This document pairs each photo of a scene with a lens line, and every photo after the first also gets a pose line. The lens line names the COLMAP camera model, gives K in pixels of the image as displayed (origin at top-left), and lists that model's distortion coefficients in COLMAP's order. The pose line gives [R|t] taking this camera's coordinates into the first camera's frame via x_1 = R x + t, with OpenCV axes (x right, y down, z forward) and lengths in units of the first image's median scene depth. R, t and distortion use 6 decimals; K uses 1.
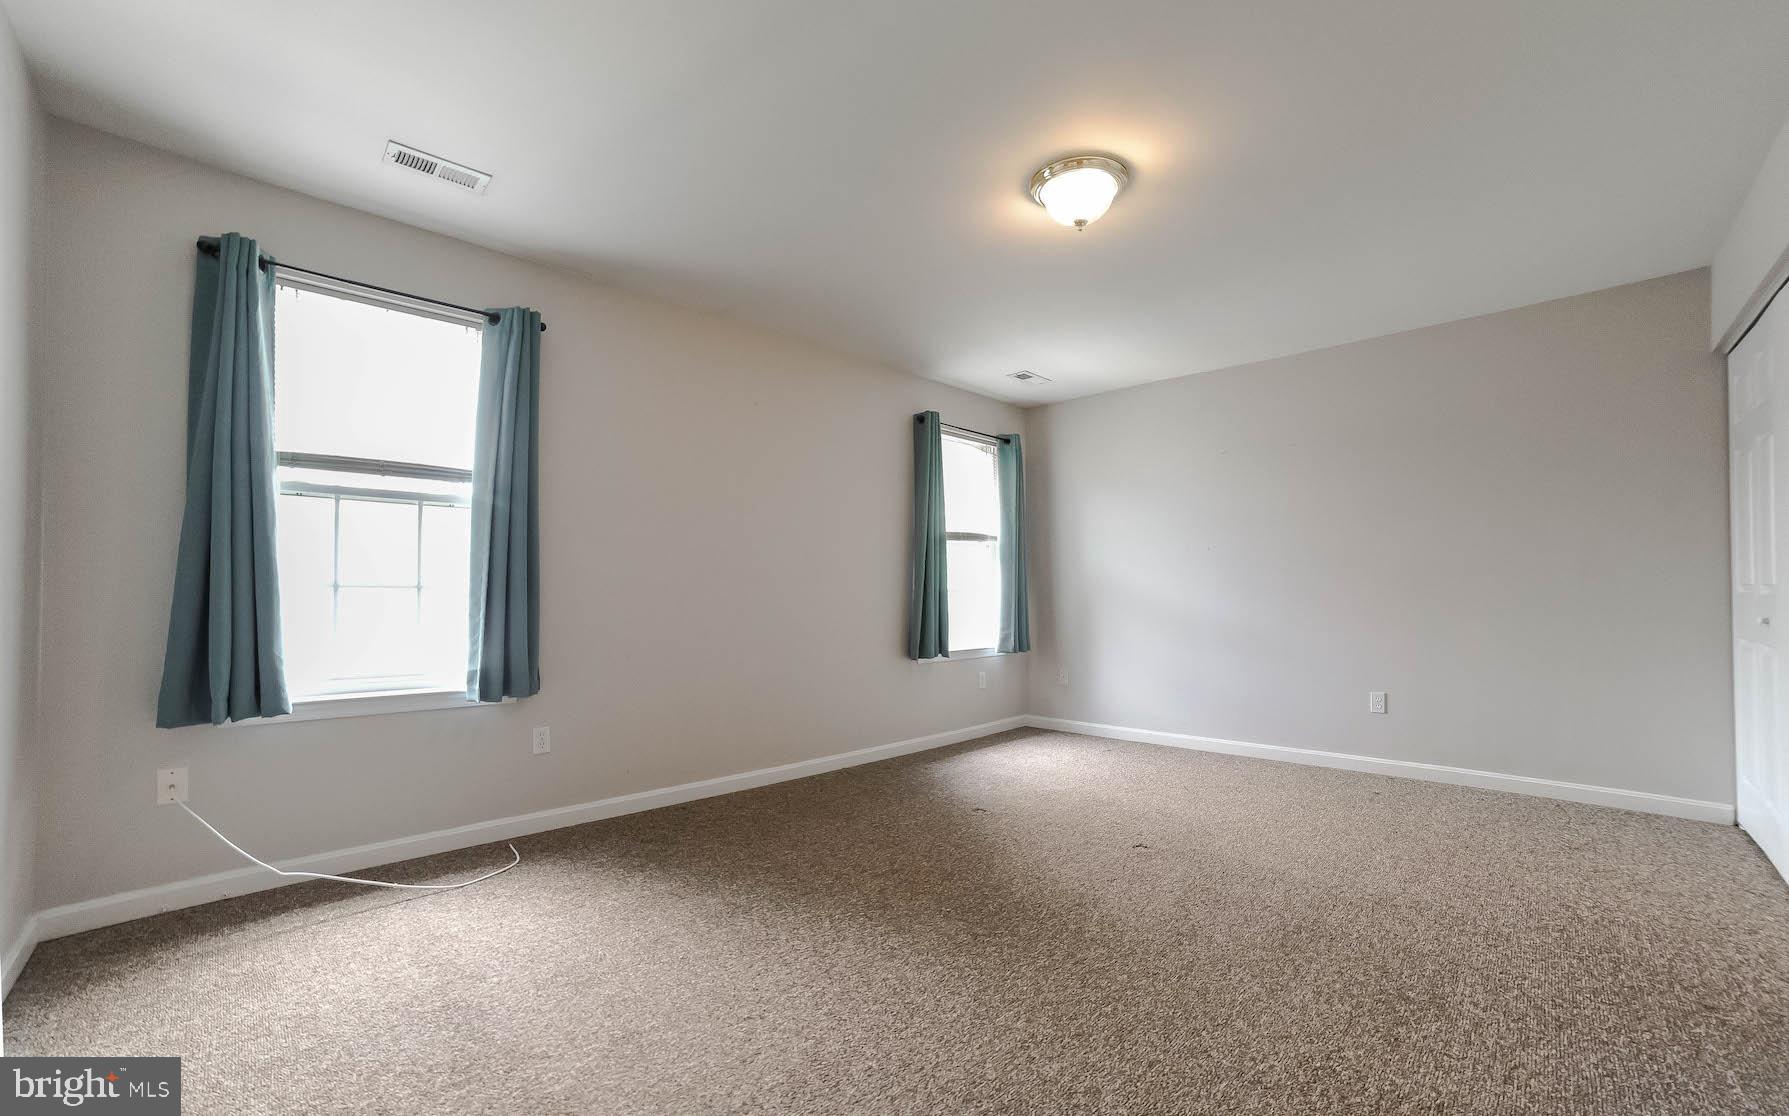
lens RADIAL K [[719.0, 0, 898.5], [0, 719.0, 590.7], [0, 0, 1]] dist [-0.001397, -0.000163]
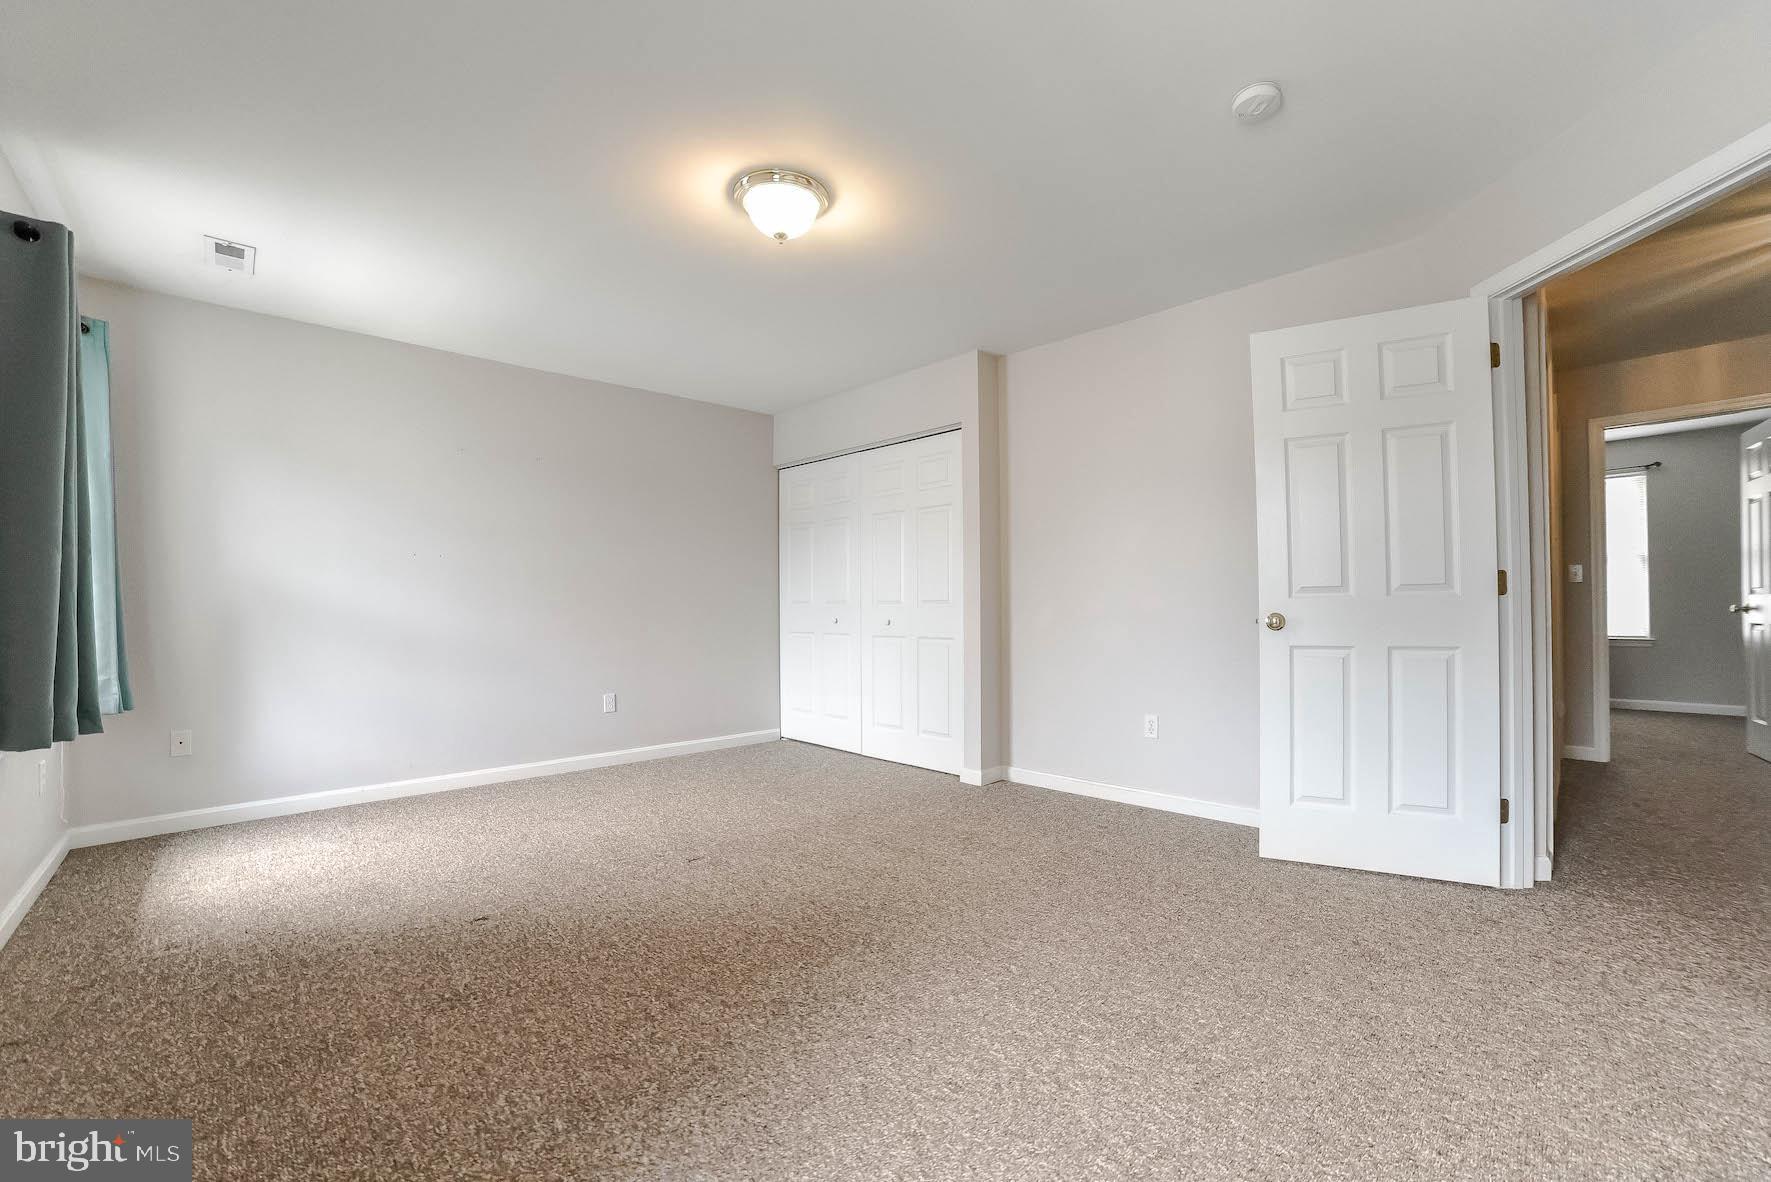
lens RADIAL K [[728.0, 0, 884.6], [0, 728.0, 603.0], [0, 0, 1]] dist [-0.090280, 0.036048]
pose [[0.032285, 0.017627, 0.999323, -0.589521], [0.002202, 0.999841, -0.017708, 0.020789], [-0.999476, 0.002772, 0.032241, 0.653705]]
